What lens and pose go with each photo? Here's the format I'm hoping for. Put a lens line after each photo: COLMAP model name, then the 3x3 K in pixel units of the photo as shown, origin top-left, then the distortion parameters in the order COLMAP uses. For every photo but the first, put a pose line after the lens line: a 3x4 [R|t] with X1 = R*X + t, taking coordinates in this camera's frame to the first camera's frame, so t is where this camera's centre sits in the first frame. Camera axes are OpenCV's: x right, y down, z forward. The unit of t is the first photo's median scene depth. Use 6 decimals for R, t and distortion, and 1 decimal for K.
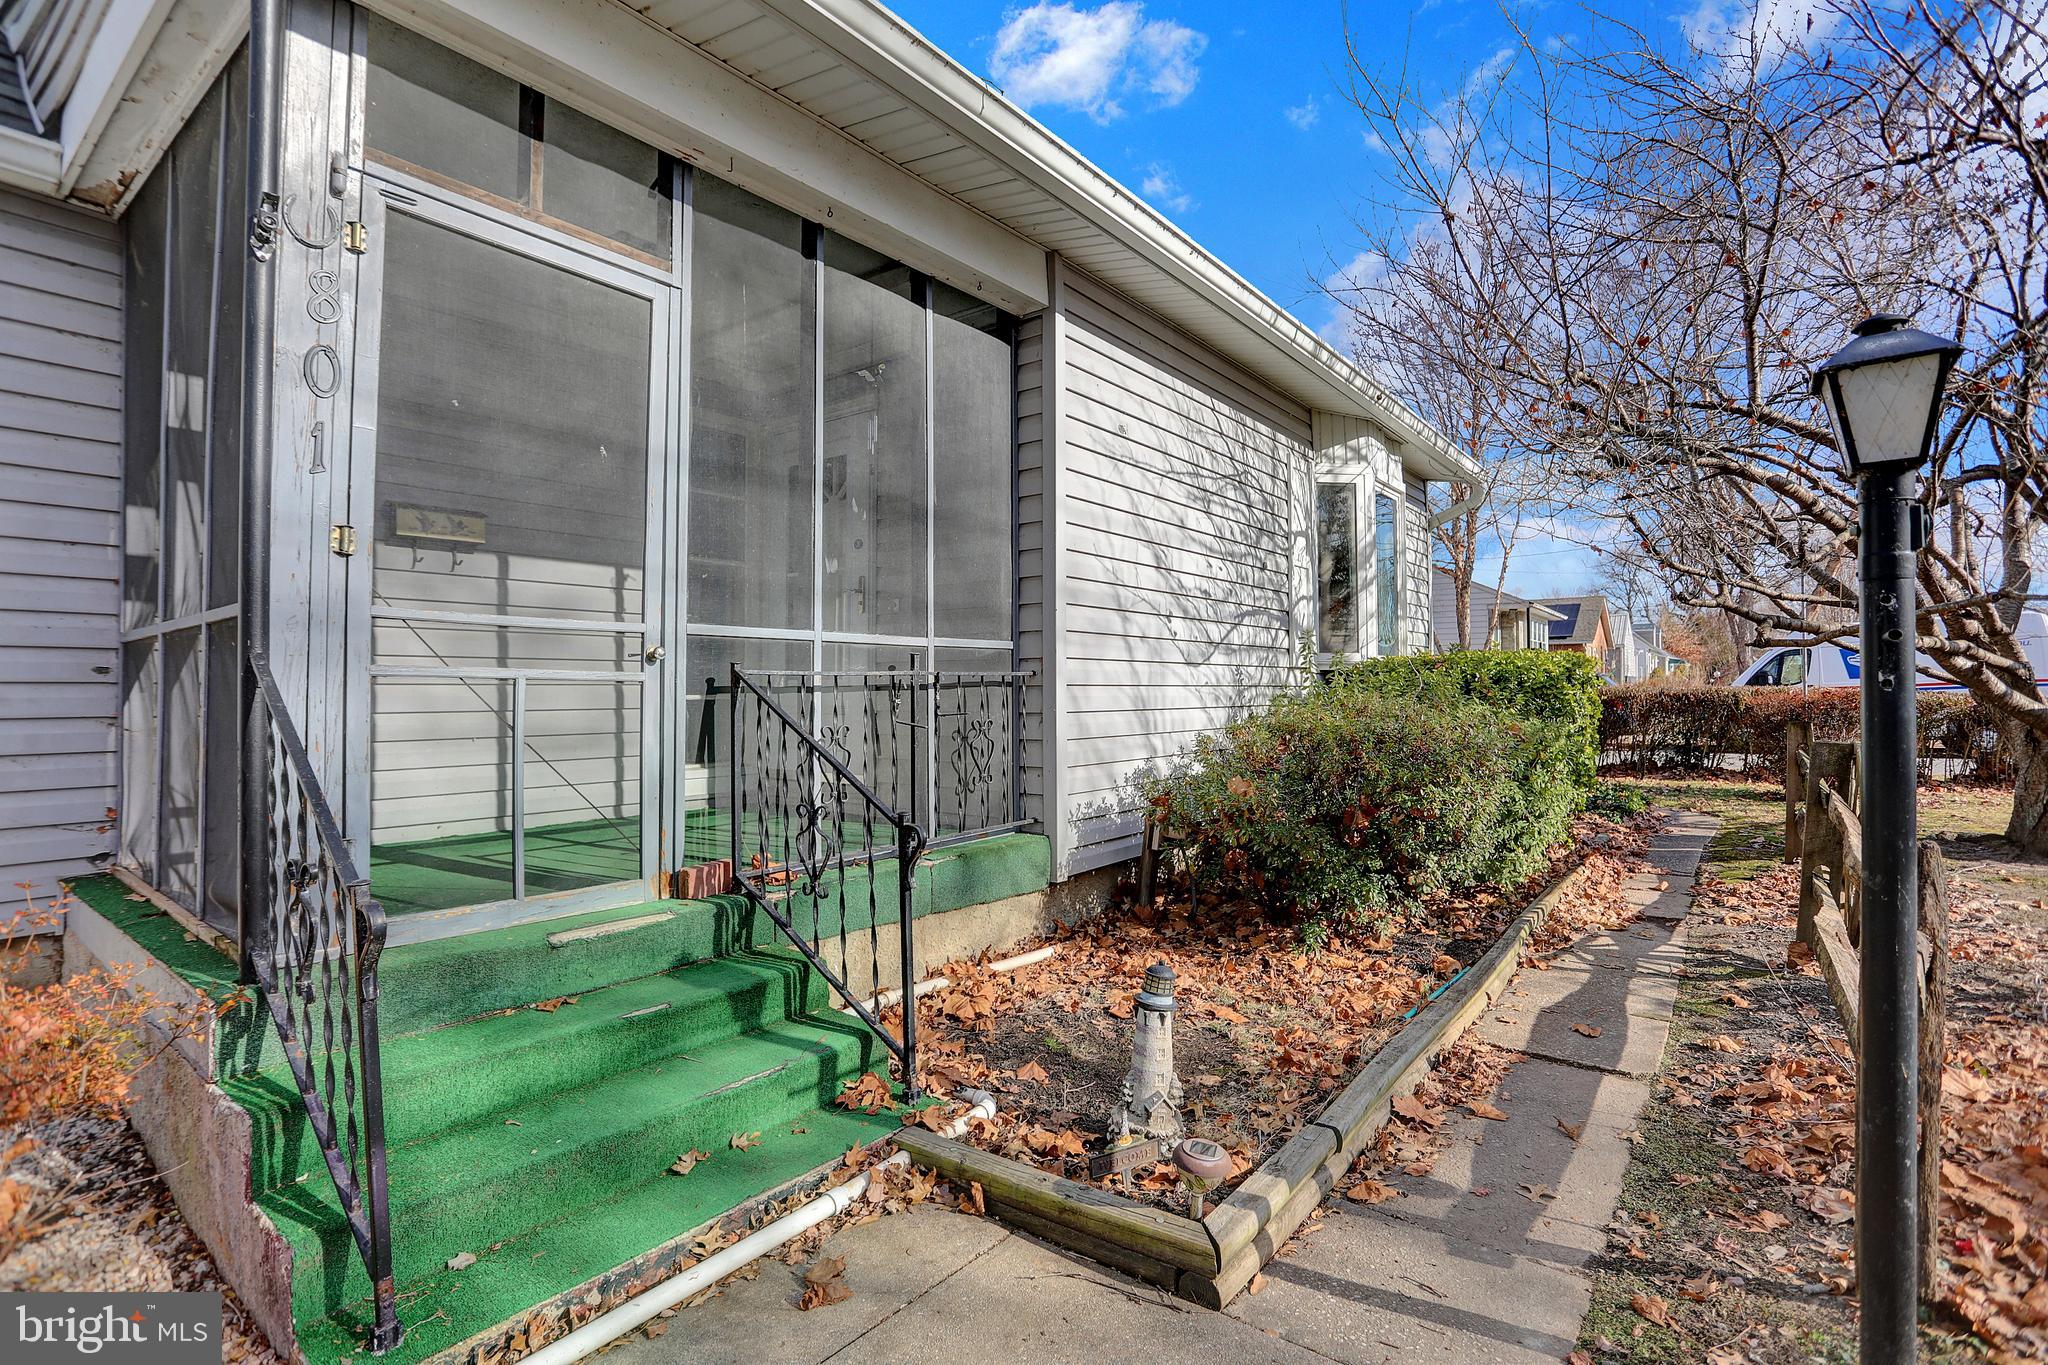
lens RADIAL K [[993.9, 0, 1032.3], [0, 993.9, 679.4], [0, 0, 1]] dist [-0.074677, 0.029872]
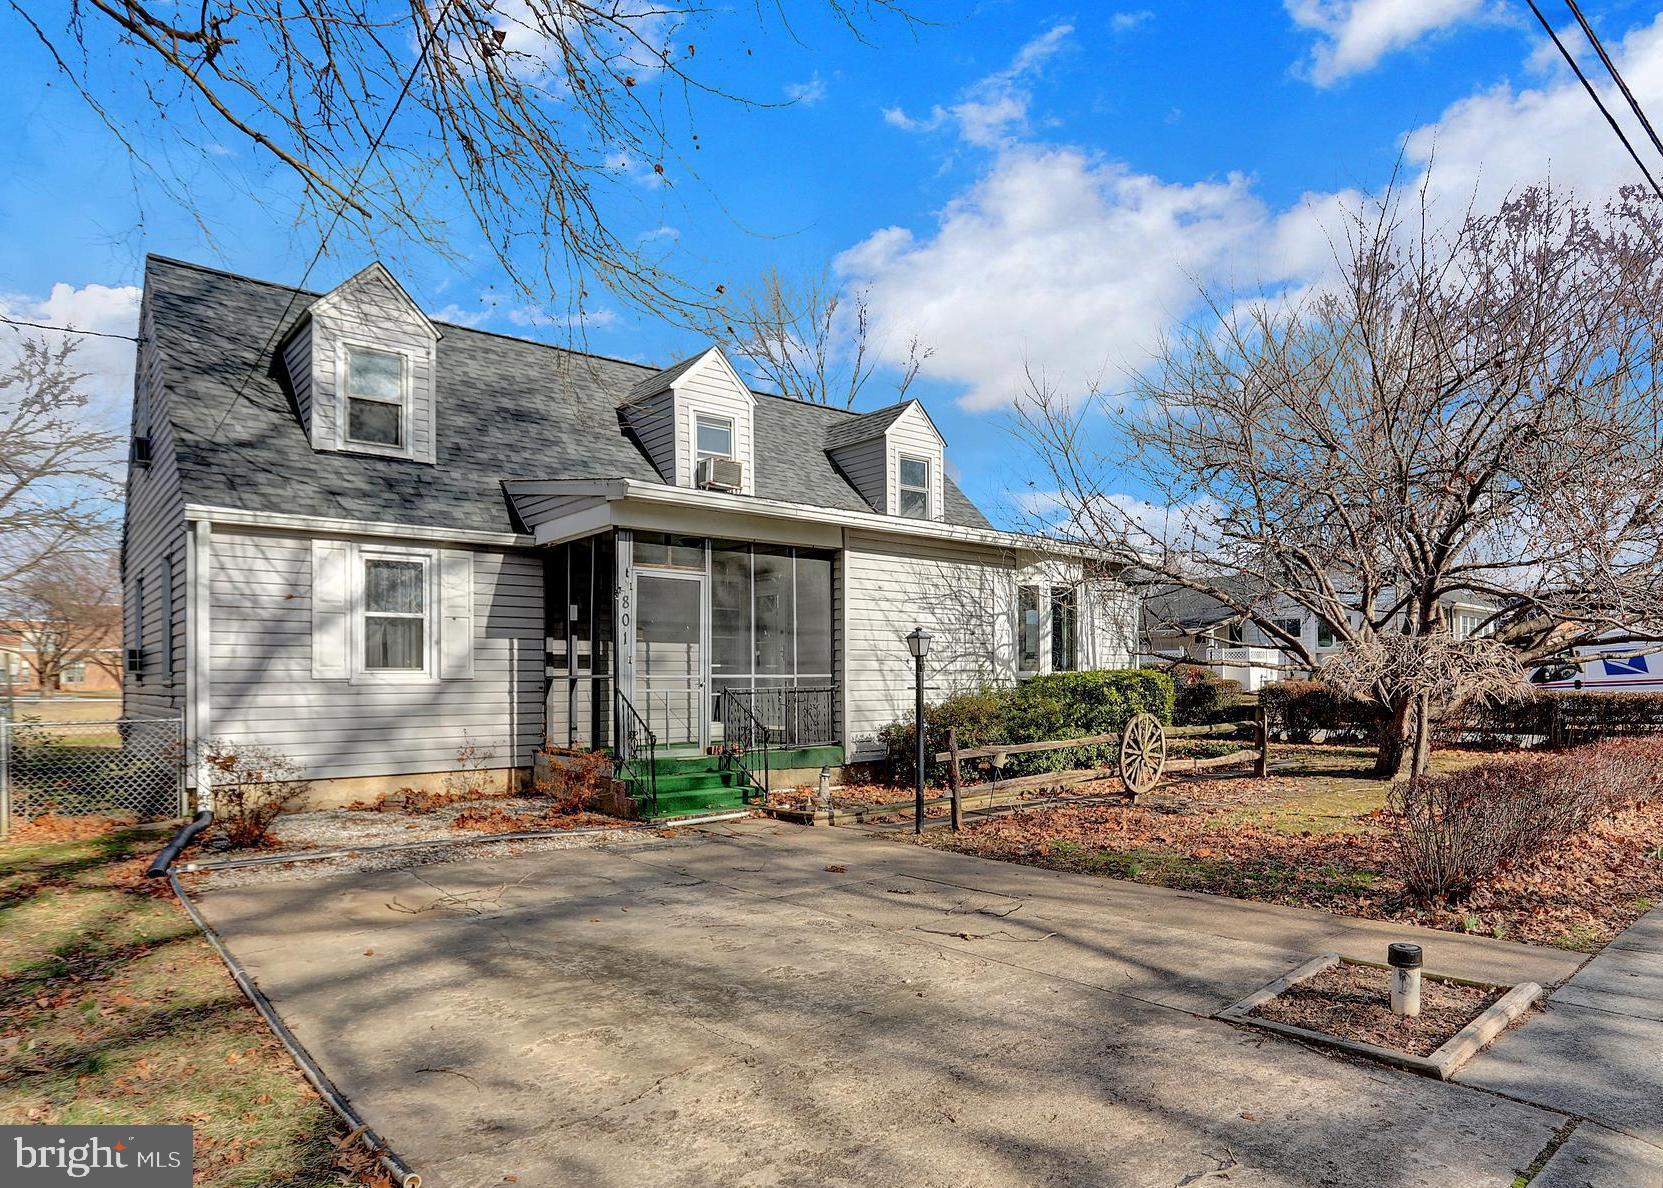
lens RADIAL K [[998.2, 0, 867.7], [0, 998.2, 680.2], [0, 0, 1]] dist [-0.018661, 0.000687]
pose [[0.979689, -0.002160, -0.200513, 0.615726], [0.004755, 0.999911, 0.012465, -0.055160], [0.200469, -0.013165, 0.979612, -1.606759]]
